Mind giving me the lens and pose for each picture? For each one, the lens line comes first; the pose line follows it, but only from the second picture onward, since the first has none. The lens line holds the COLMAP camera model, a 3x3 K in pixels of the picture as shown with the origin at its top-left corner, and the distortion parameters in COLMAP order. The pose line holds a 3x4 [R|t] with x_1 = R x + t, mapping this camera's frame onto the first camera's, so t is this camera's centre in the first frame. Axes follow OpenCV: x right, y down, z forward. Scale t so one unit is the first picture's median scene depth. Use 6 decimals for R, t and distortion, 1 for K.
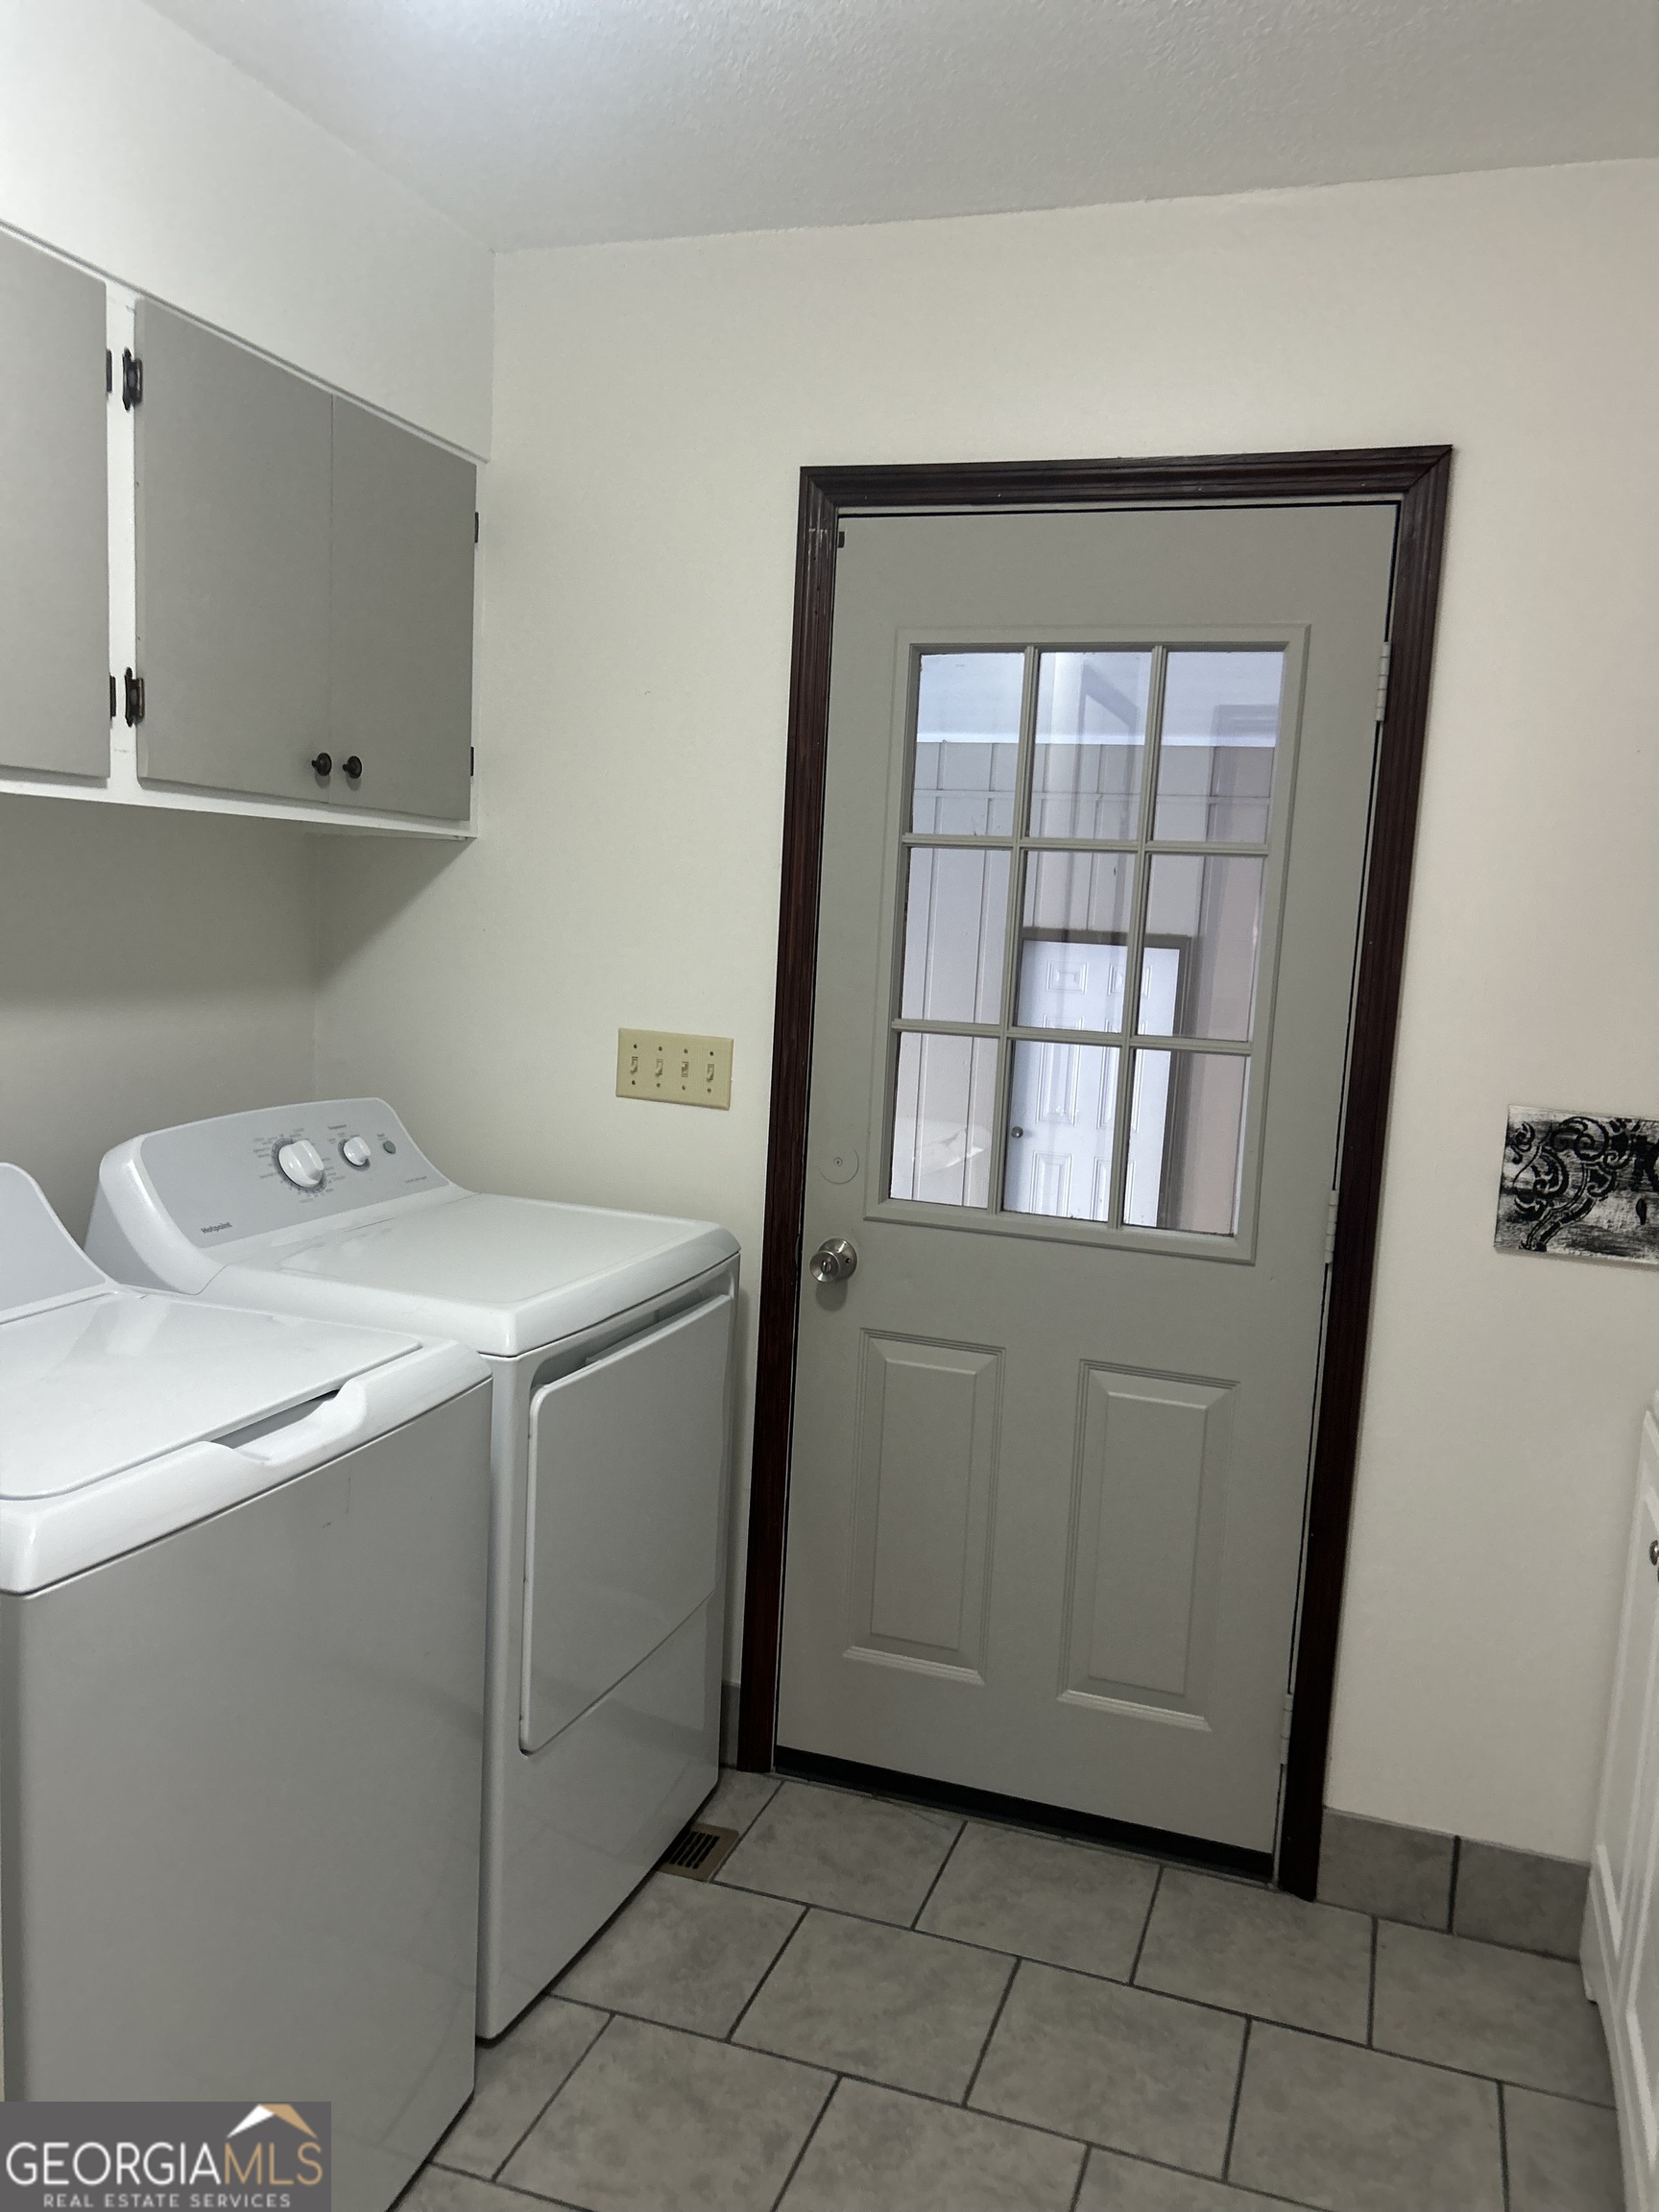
lens RADIAL K [[1675.7, 0, 831.0], [0, 1675.7, 1111.9], [0, 0, 1]] dist [0.028201, -0.031814]
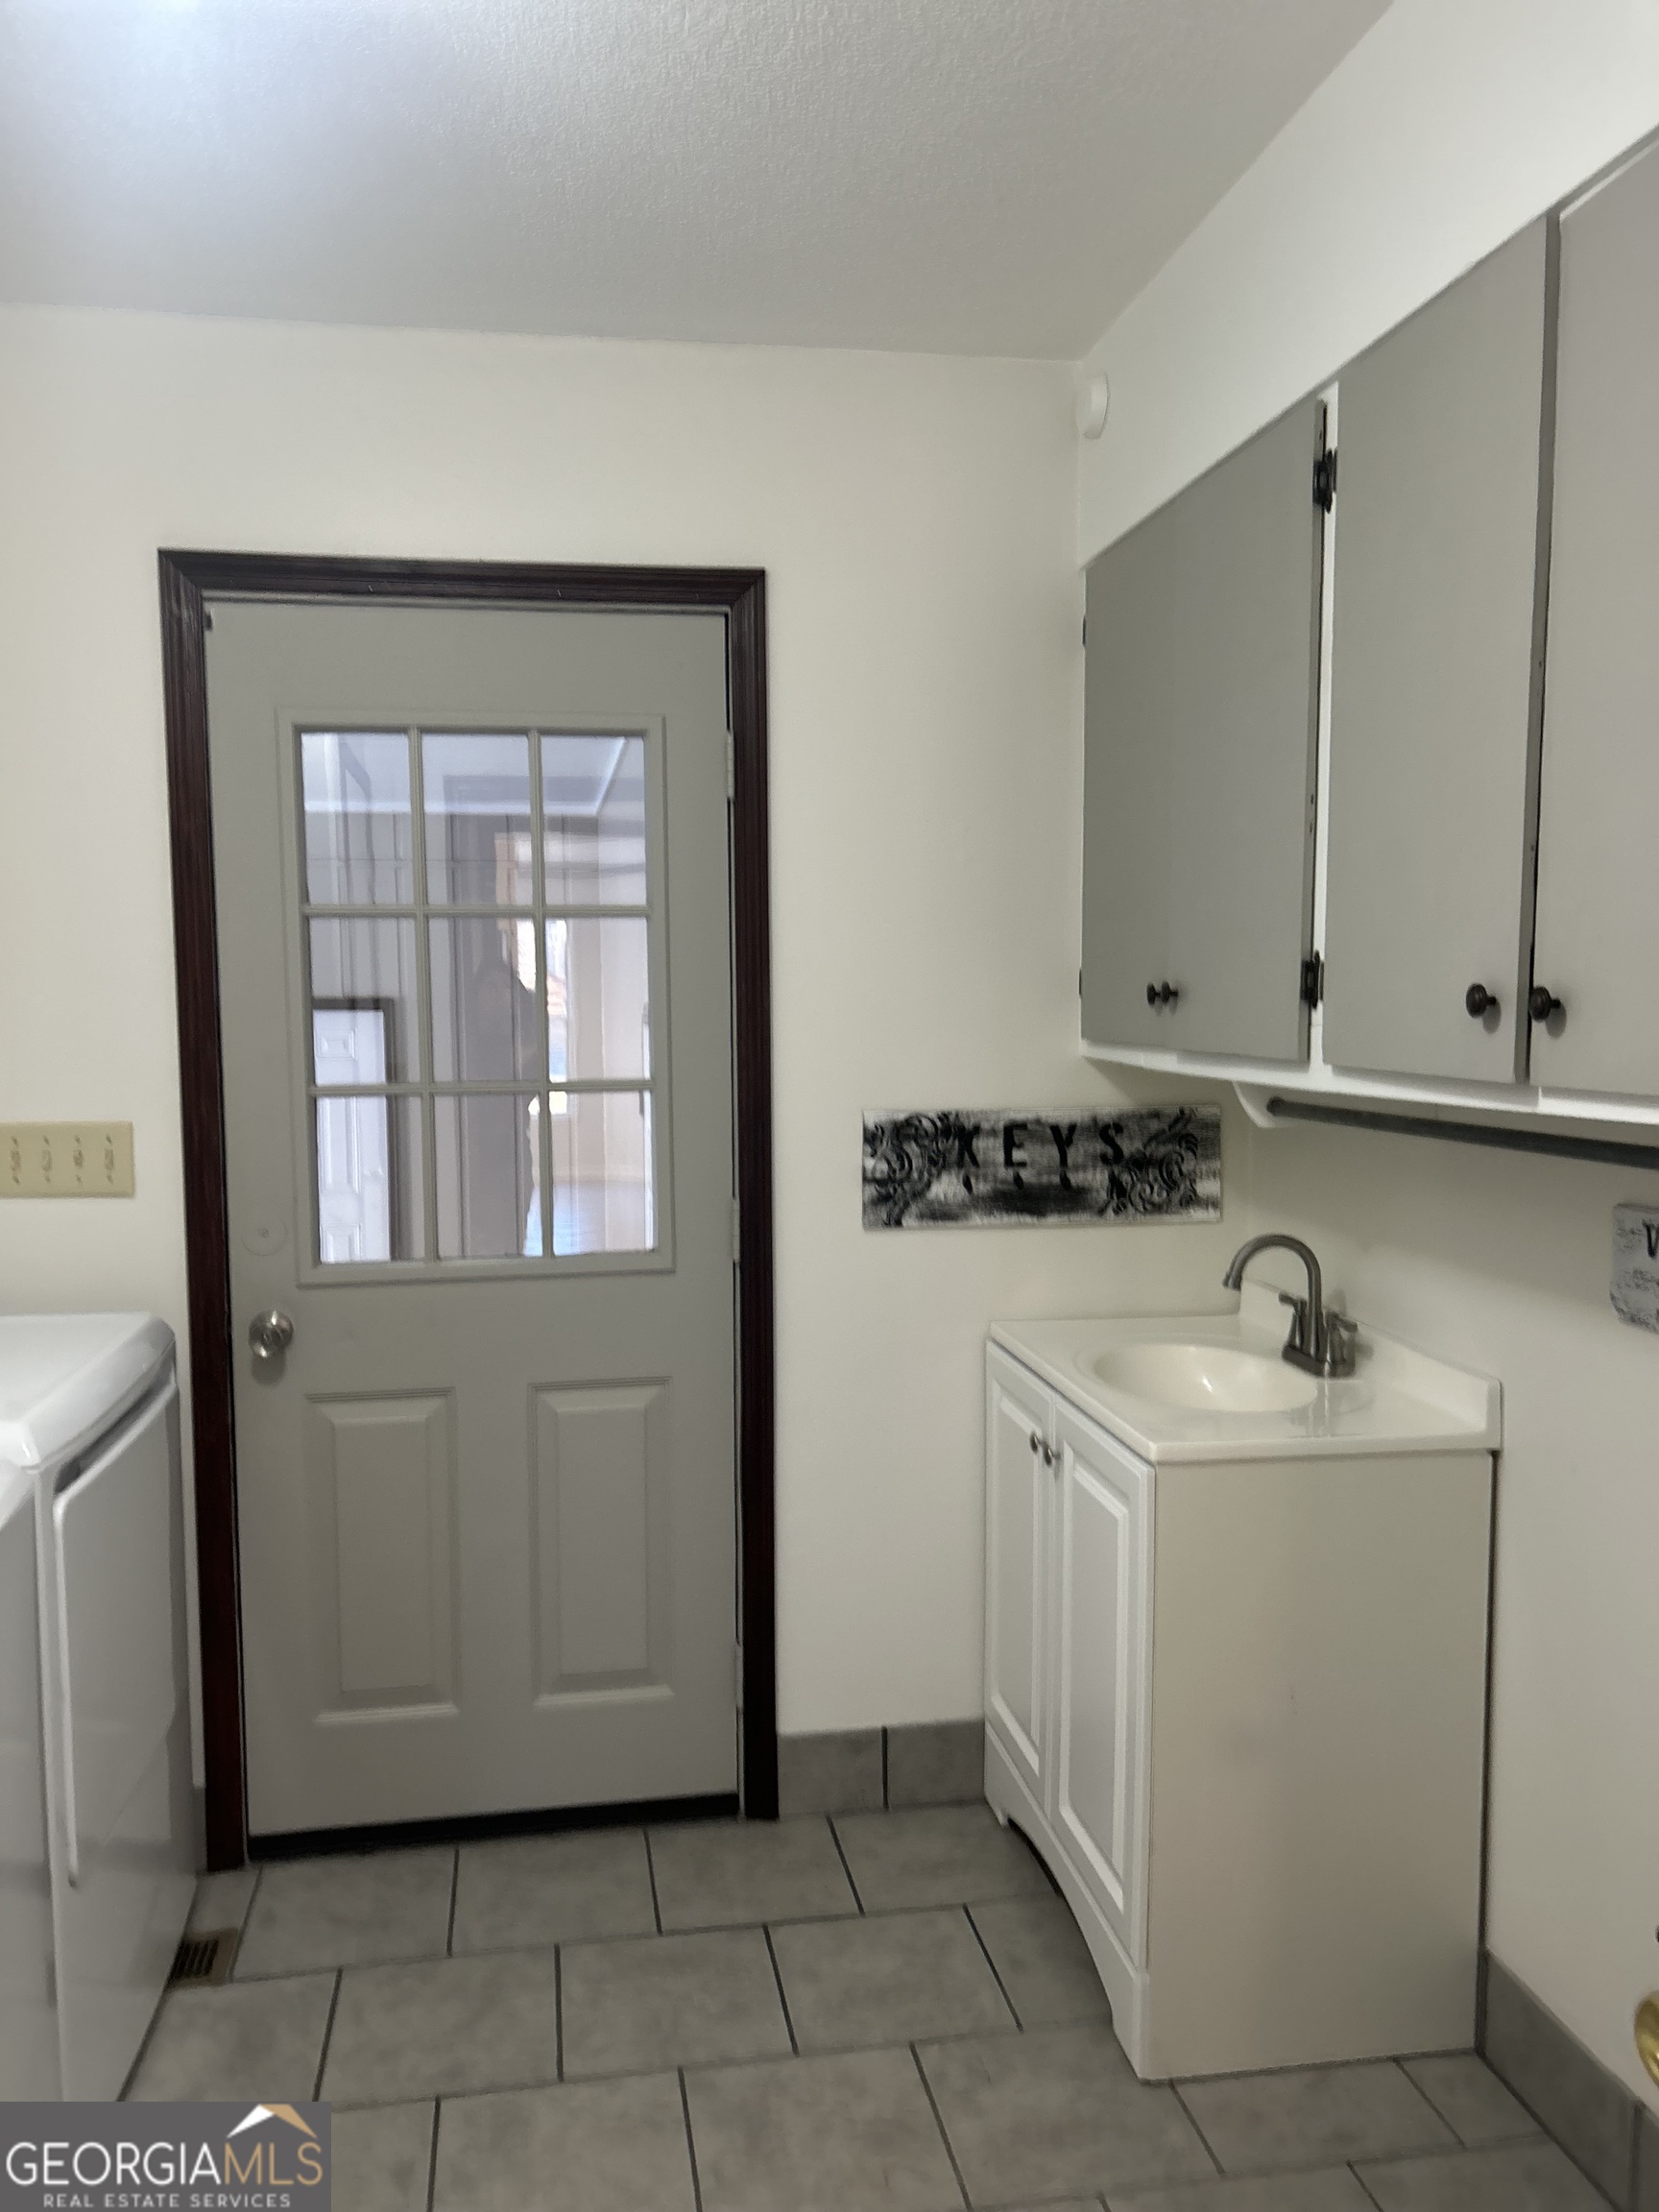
lens RADIAL K [[1675.7, 0, 831.0], [0, 1675.7, 1111.9], [0, 0, 1]] dist [0.028201, -0.031814]
pose [[0.879361, -0.097013, 0.466169, -0.179967], [0.113031, 0.993570, -0.006450, 0.002504], [-0.462546, 0.058363, 0.884672, -0.059363]]
